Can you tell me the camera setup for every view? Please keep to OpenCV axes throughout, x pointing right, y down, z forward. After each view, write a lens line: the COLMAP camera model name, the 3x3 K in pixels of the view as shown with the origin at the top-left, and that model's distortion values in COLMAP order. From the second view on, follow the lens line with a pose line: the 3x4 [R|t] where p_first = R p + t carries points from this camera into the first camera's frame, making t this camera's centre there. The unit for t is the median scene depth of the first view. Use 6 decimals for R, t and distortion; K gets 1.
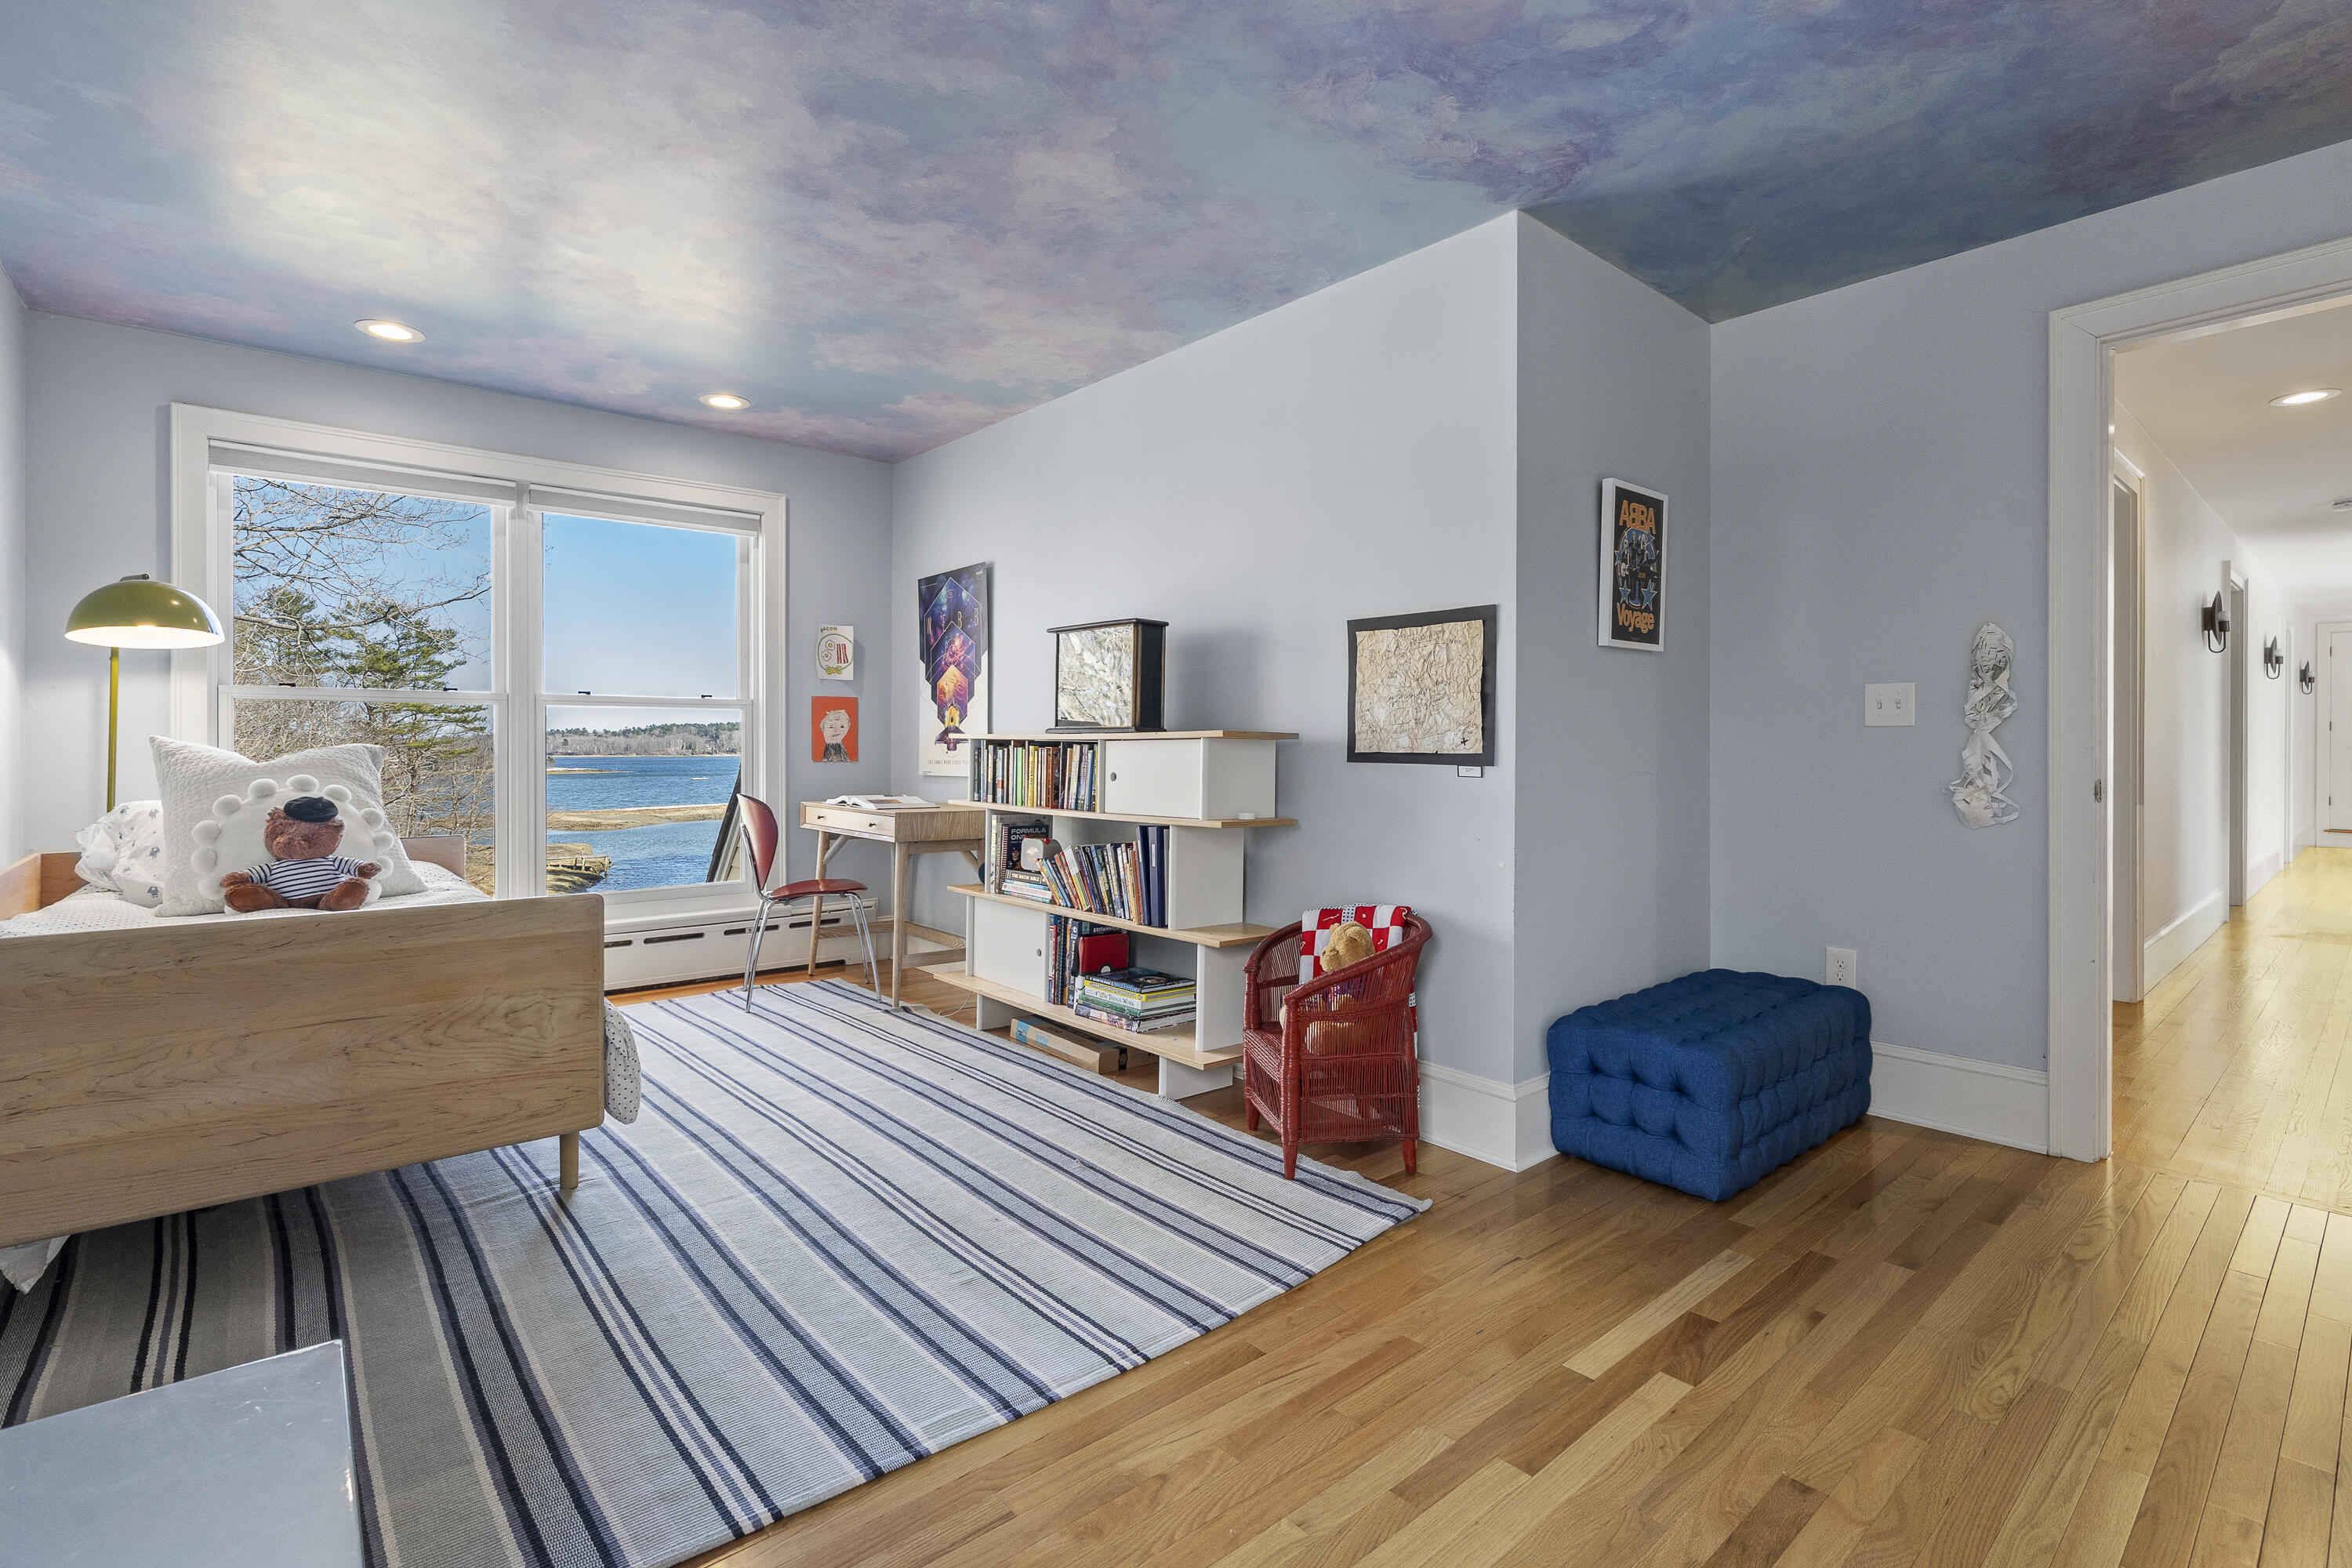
lens RADIAL K [[1082.0, 0, 1140.0], [0, 1082.0, 751.6], [0, 0, 1]] dist [0.017919, 0.000328]
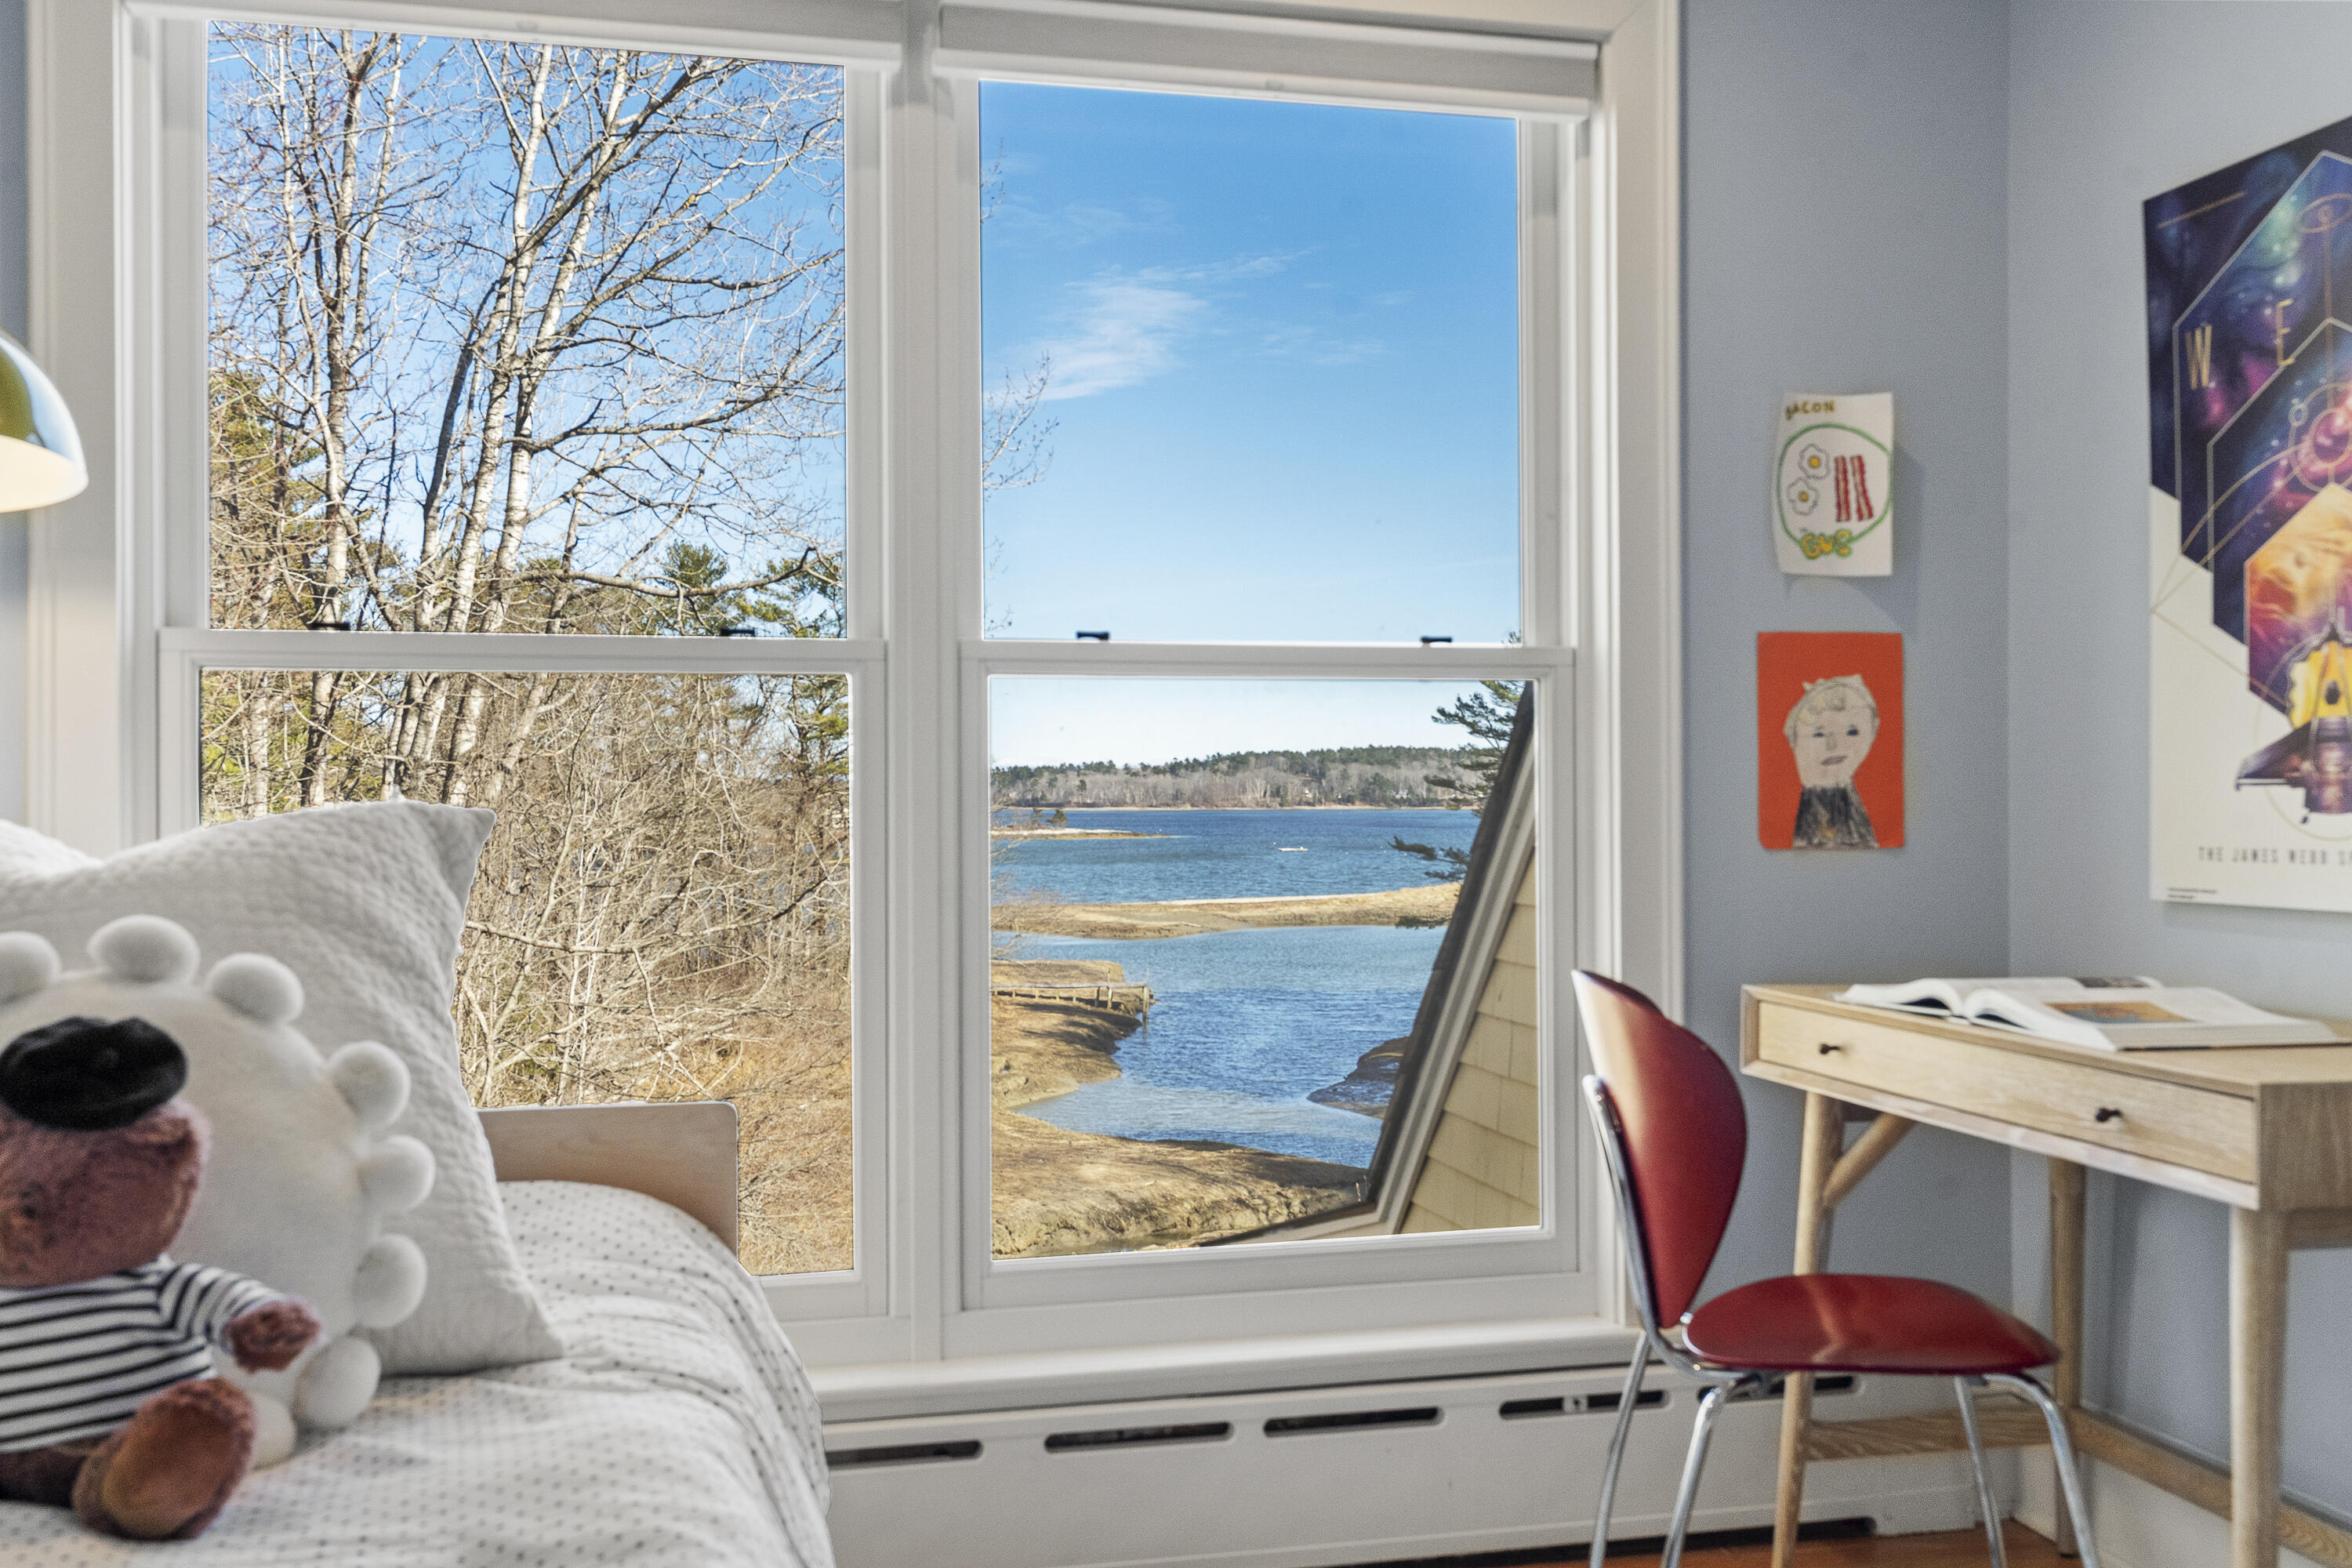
lens RADIAL K [[2078.2, 0, 1201.7], [0, 2078.2, 792.5], [0, 0, 1]] dist [0.111058, 0.001331]
pose [[0.909414, -0.004124, -0.415872, -0.201690], [0.002597, 0.999988, -0.004238, -0.004321], [0.415885, 0.002774, 0.909413, 0.405076]]
